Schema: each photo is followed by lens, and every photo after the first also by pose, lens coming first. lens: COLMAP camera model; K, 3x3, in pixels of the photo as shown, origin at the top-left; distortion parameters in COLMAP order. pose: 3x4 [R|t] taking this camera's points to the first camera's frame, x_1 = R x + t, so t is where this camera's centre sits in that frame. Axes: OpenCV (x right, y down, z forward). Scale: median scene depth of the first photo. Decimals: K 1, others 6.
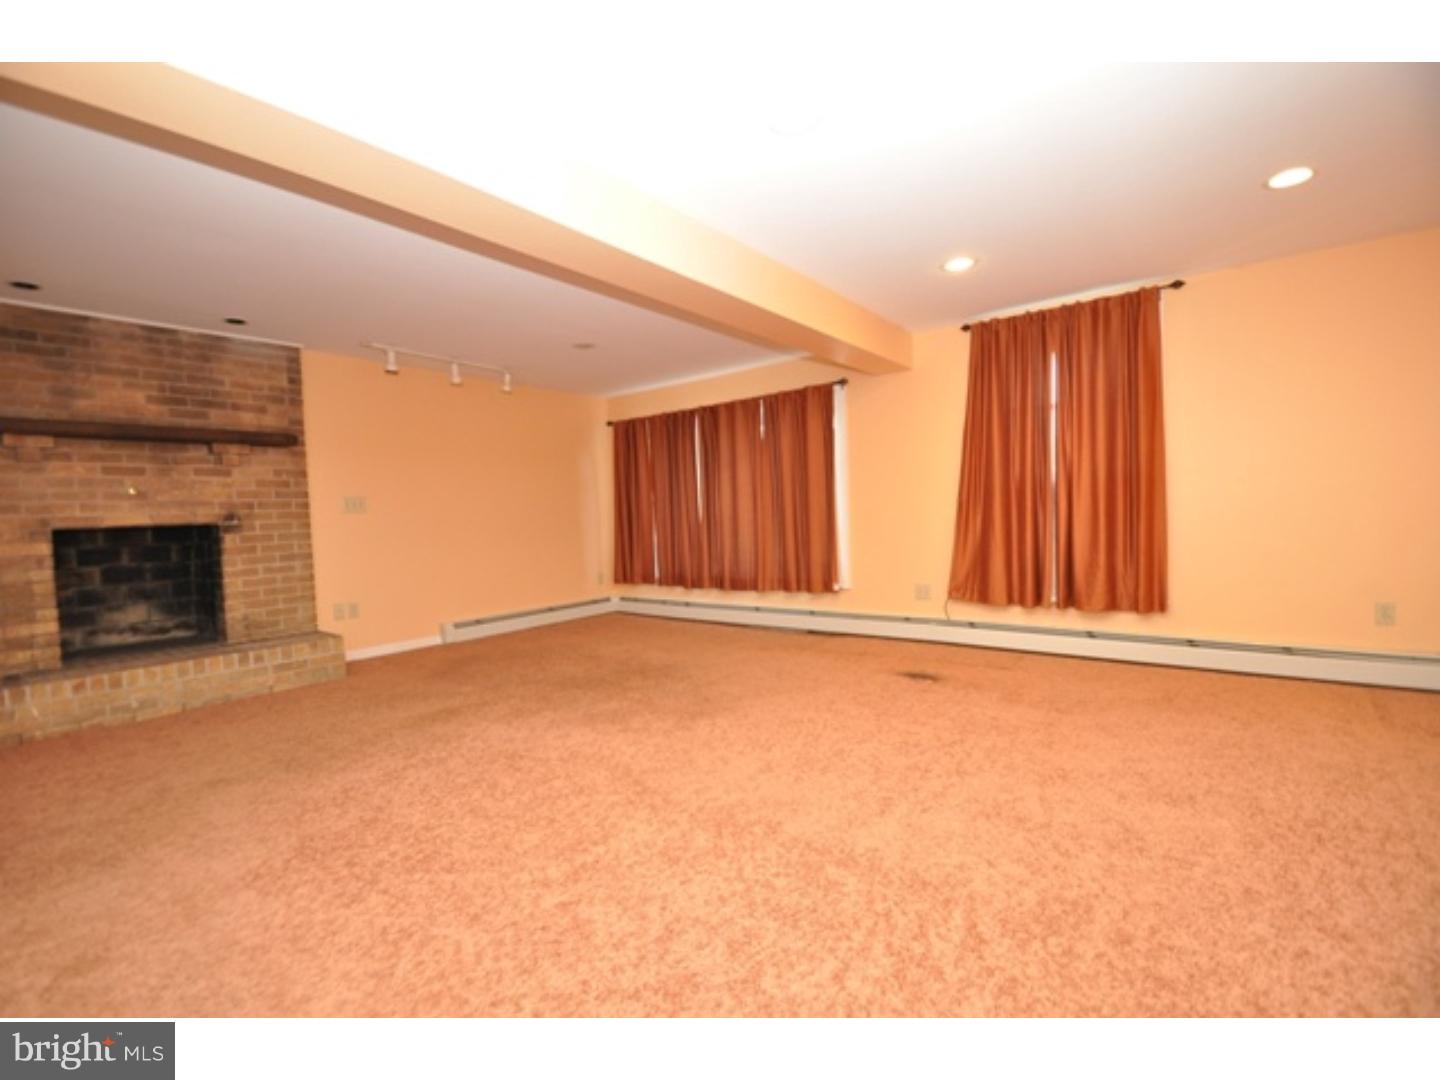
lens RADIAL K [[633.3, 0, 700.1], [0, 633.3, 545.5], [0, 0, 1]] dist [0.022588, -0.022064]
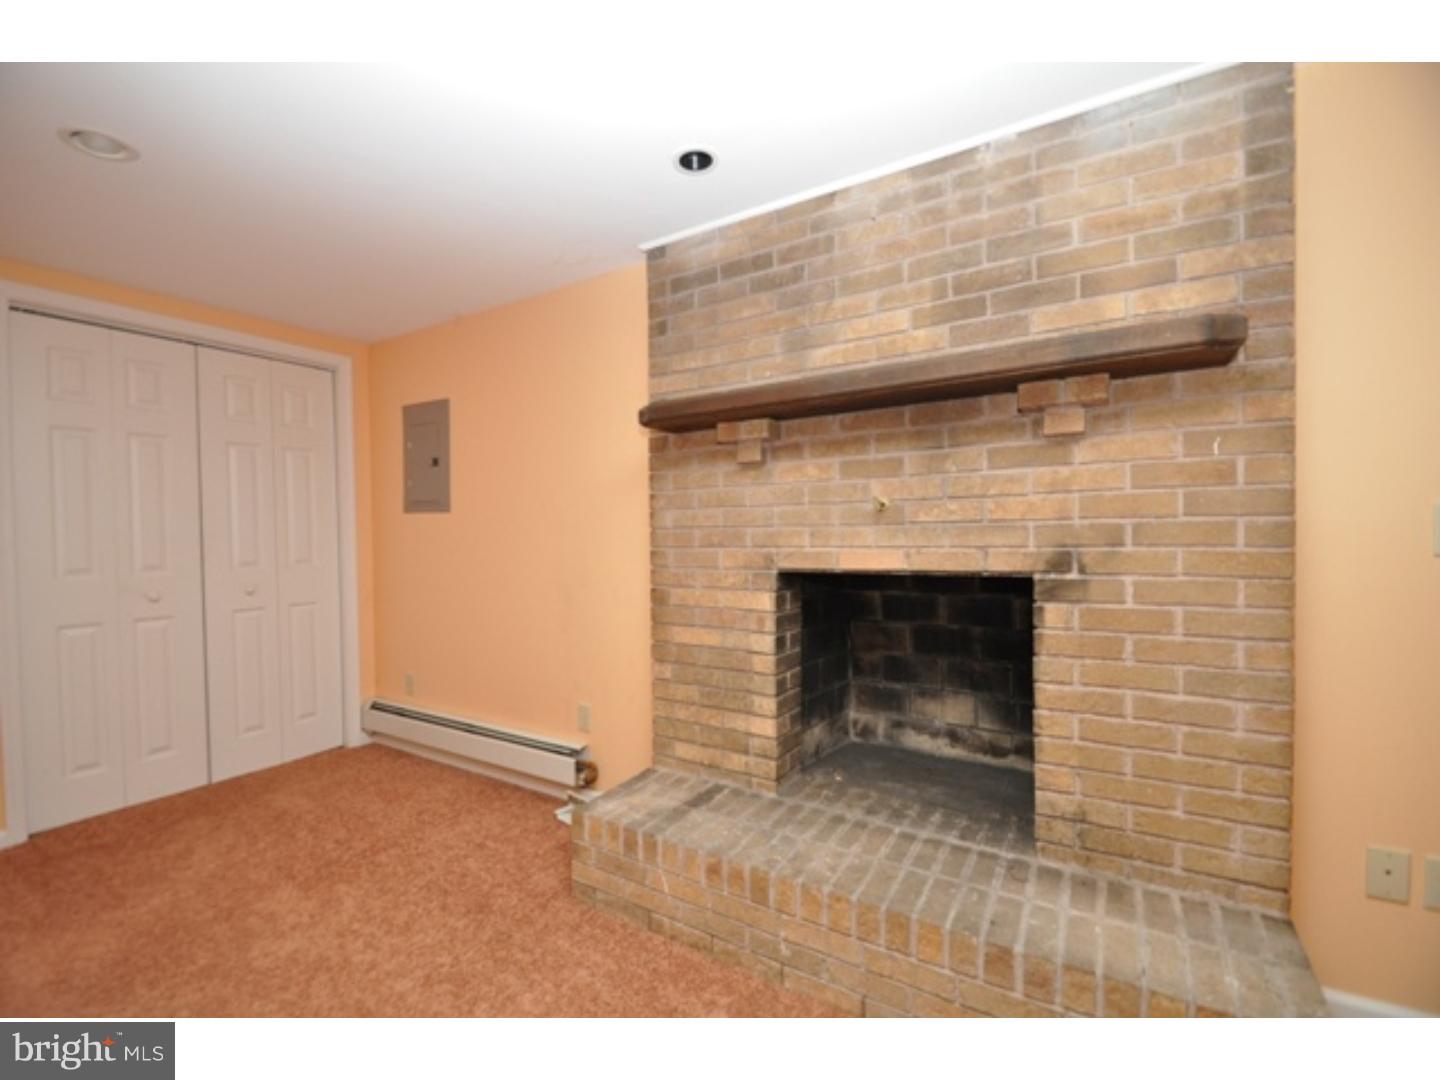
lens RADIAL K [[629.0, 0, 688.8], [0, 629.0, 542.7], [0, 0, 1]] dist [0.020693, -0.021722]
pose [[0.101439, 0.053905, -0.993380, -0.362531], [-0.036591, 0.998057, 0.050422, -0.069823], [0.994169, 0.031234, 0.103215, 0.727087]]
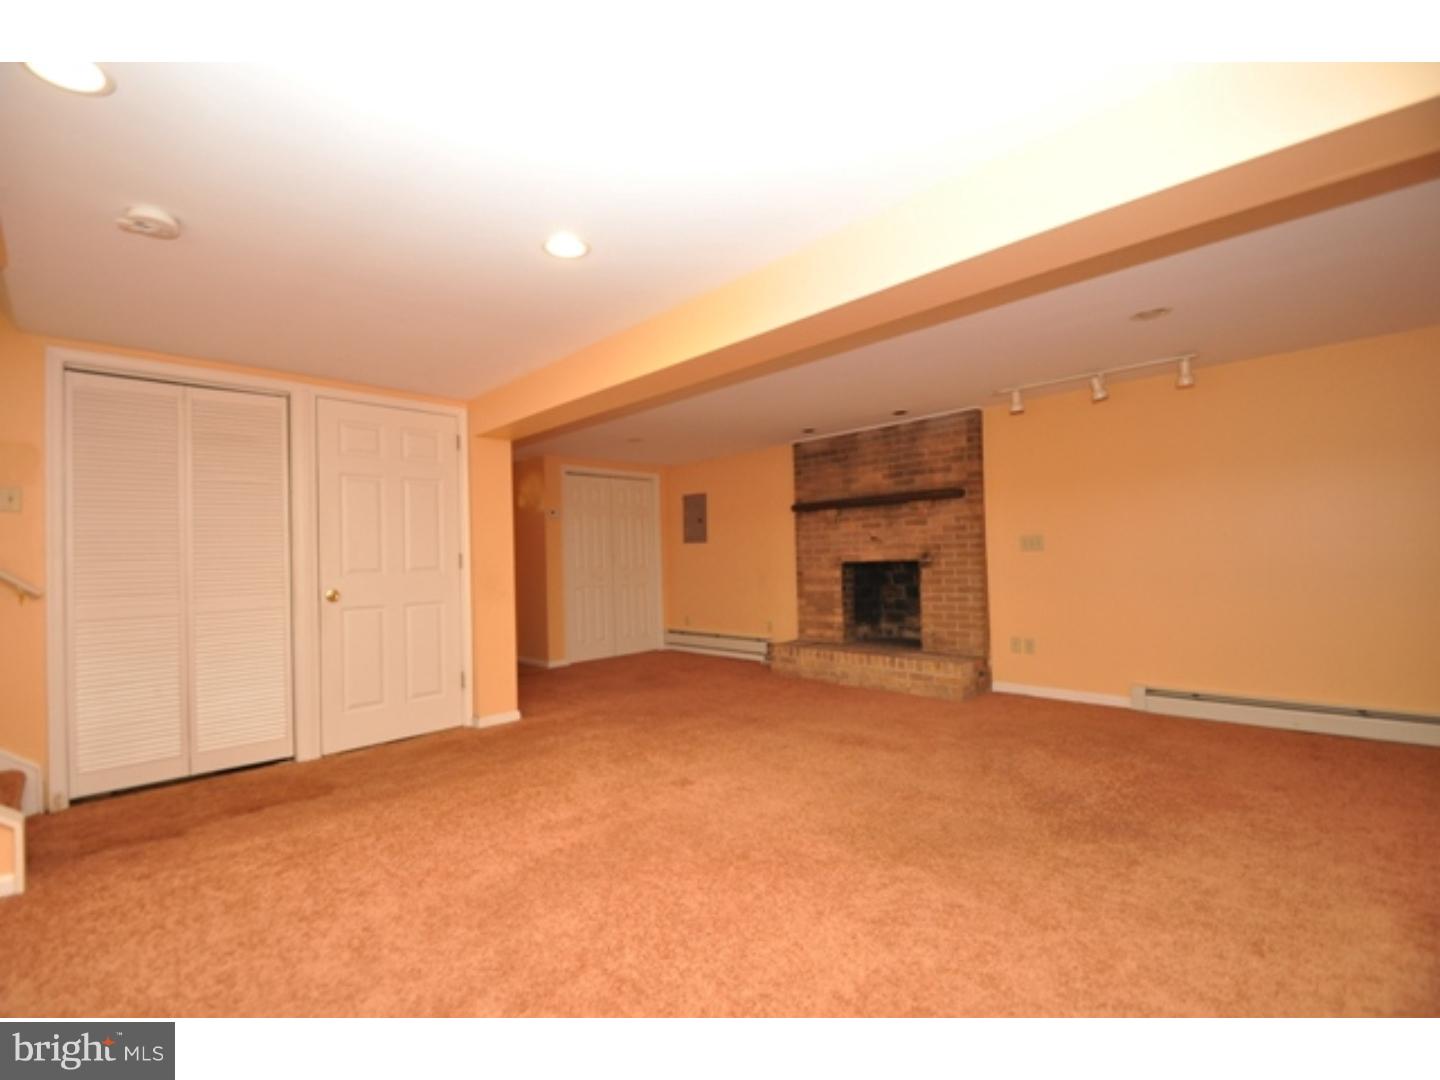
lens RADIAL K [[633.3, 0, 700.1], [0, 633.3, 545.5], [0, 0, 1]] dist [0.022588, -0.022064]
pose [[-0.110323, 0.018394, -0.993726, 0.622740], [-0.016496, 0.999657, 0.020335, -0.085124], [0.993759, 0.018636, -0.109982, 0.688504]]
